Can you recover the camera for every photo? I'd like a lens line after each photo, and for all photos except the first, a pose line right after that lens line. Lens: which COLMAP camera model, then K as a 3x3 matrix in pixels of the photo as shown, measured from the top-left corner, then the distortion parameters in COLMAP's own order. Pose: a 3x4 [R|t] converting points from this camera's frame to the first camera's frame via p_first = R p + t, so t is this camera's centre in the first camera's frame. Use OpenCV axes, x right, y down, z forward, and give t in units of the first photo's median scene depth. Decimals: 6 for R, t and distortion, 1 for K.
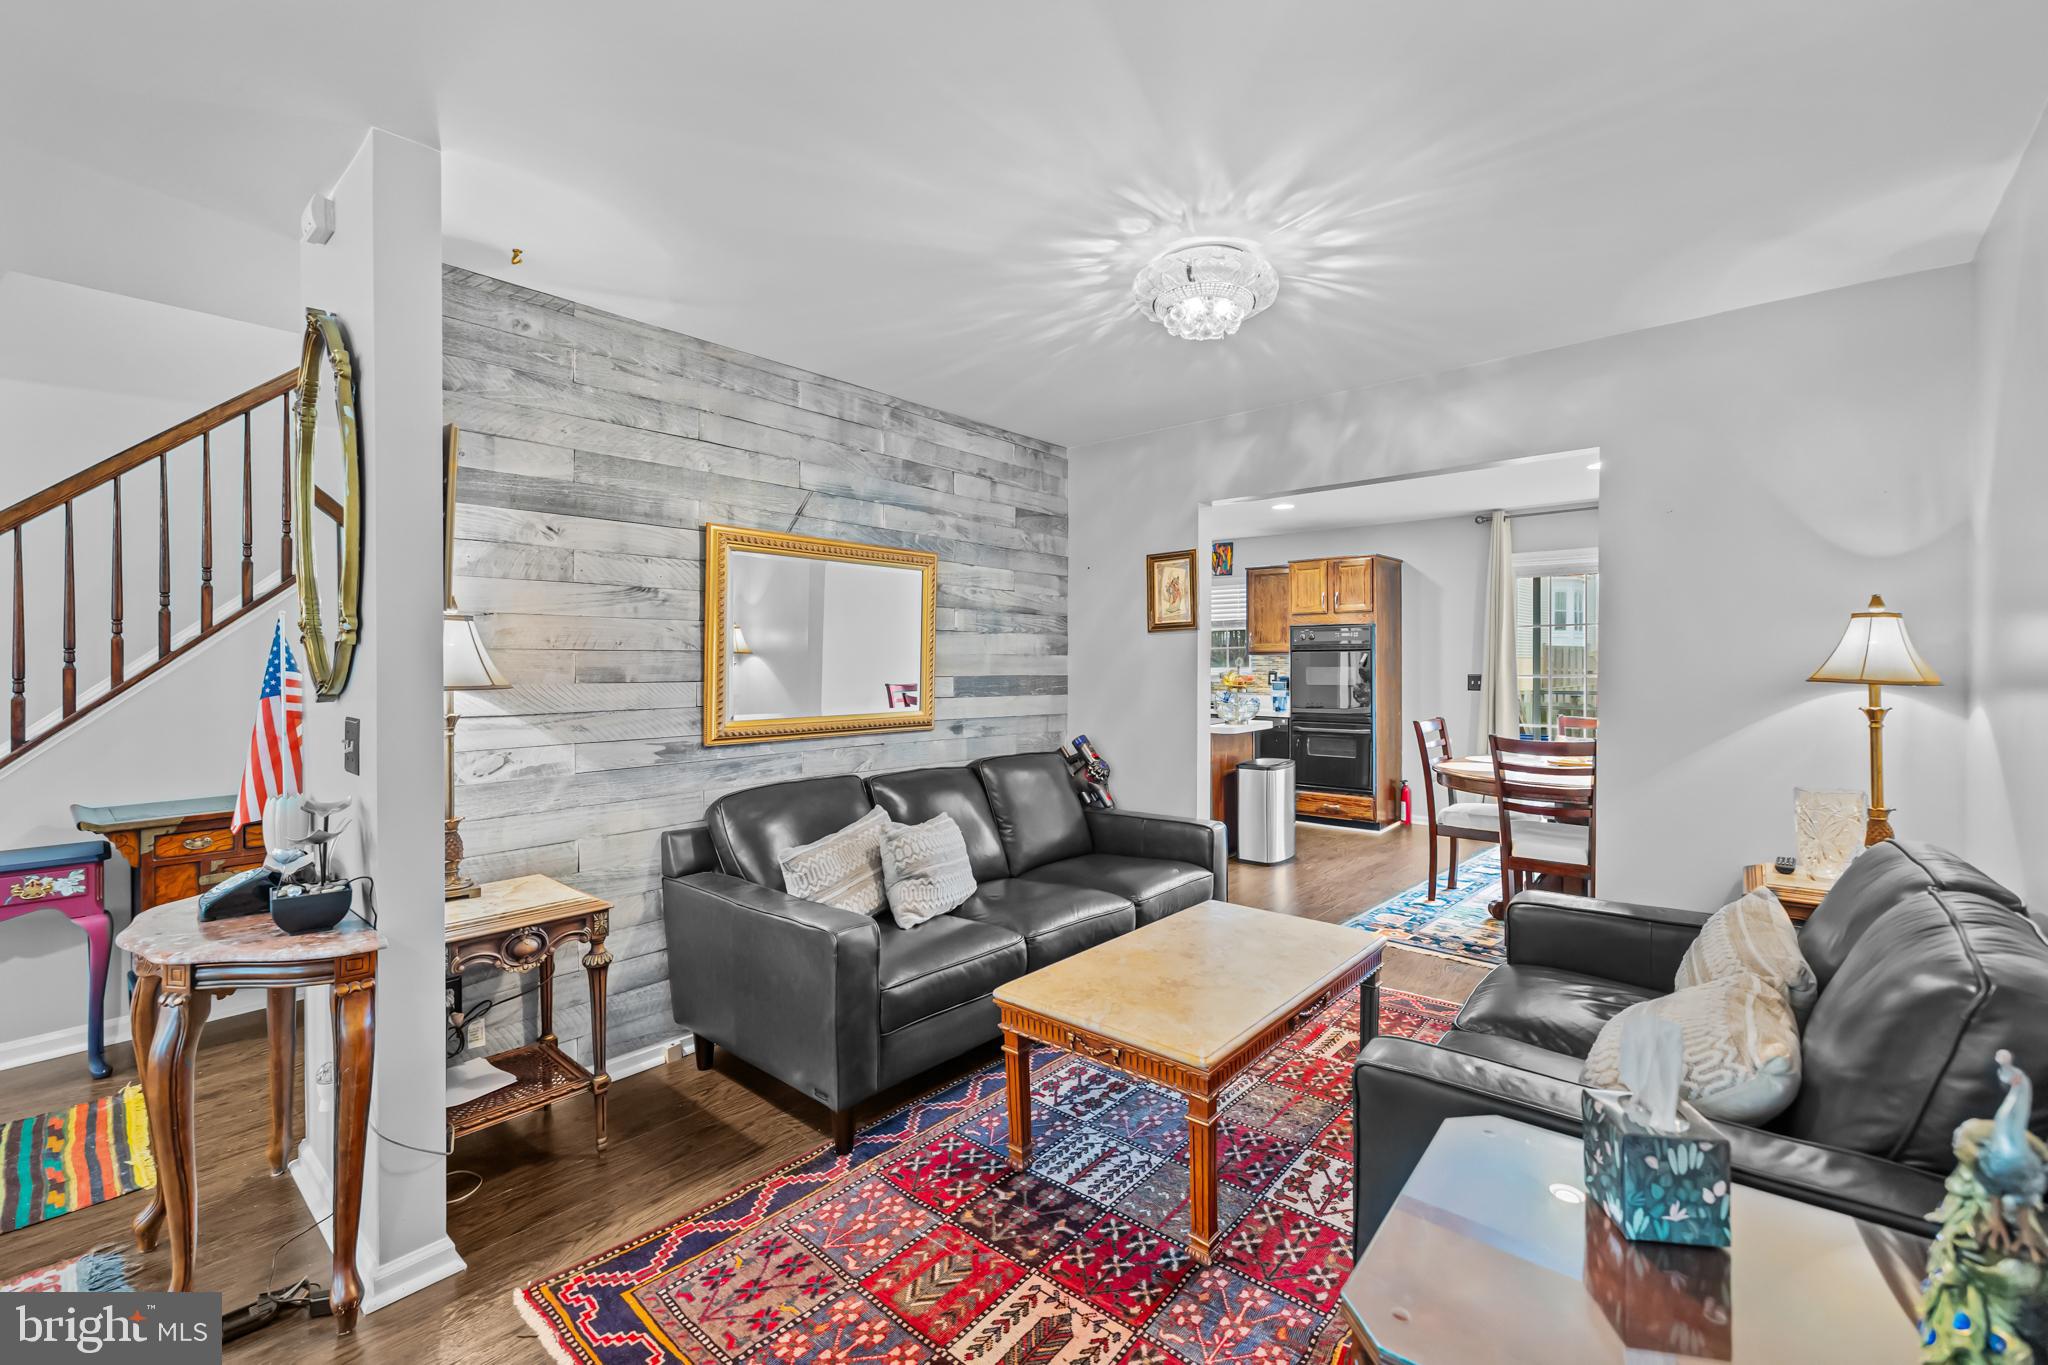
lens RADIAL K [[869.9, 0, 1020.1], [0, 869.9, 662.4], [0, 0, 1]] dist [0.001978, 0.000035]
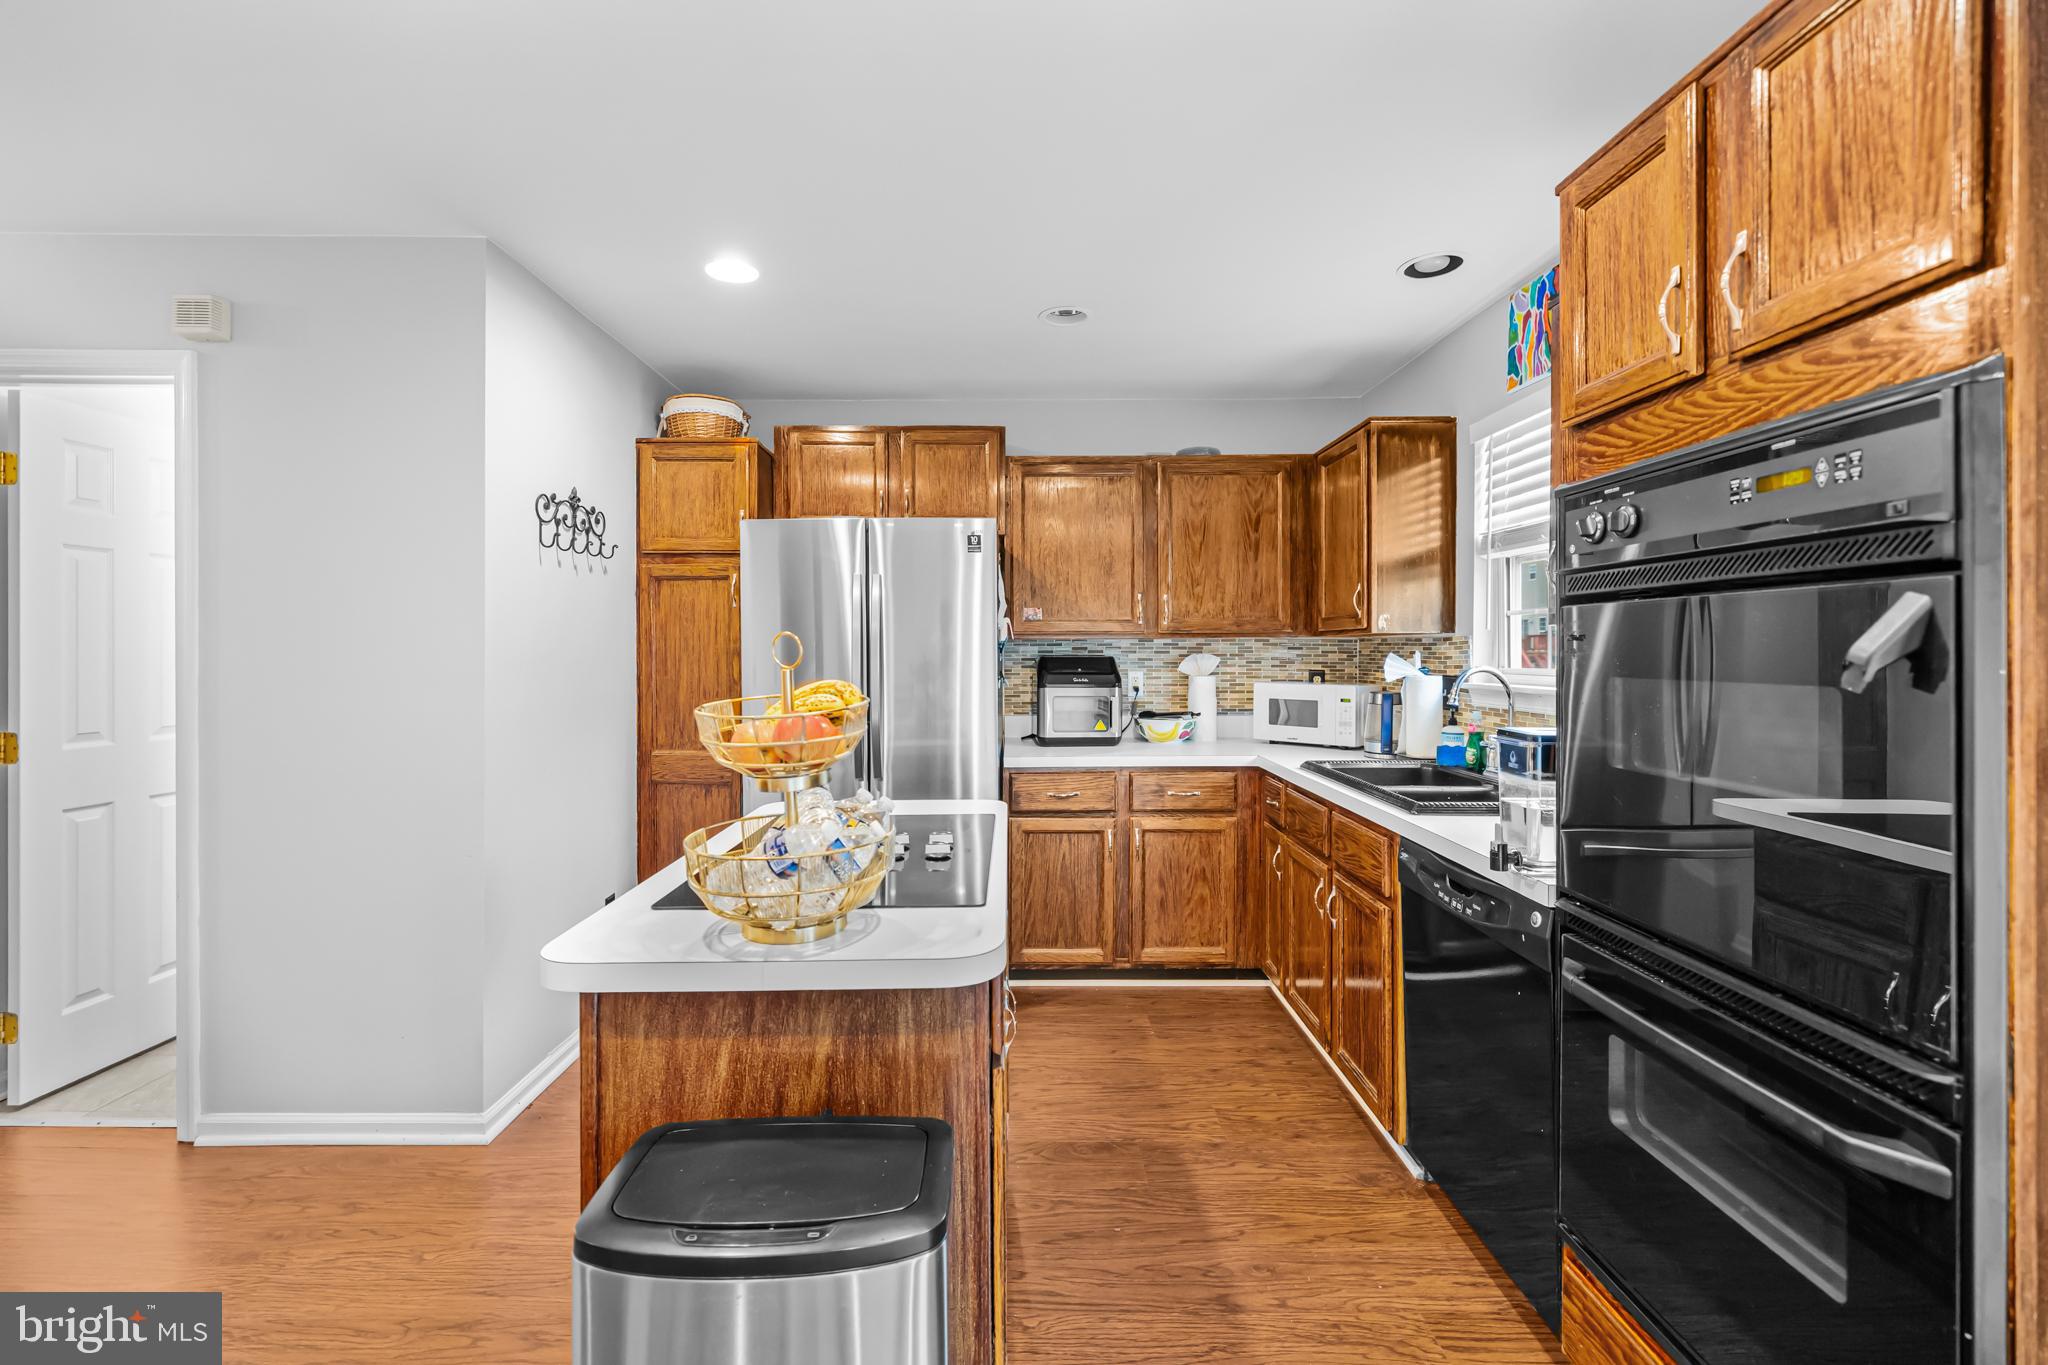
lens RADIAL K [[863.0, 0, 1017.1], [0, 863.0, 653.8], [0, 0, 1]] dist [-0.000838, -0.000399]
pose [[0.657221, 0.008005, -0.753656, 0.760624], [-0.003592, 0.999966, 0.007489, -0.001943], [0.753690, -0.002214, 0.657227, 1.509149]]
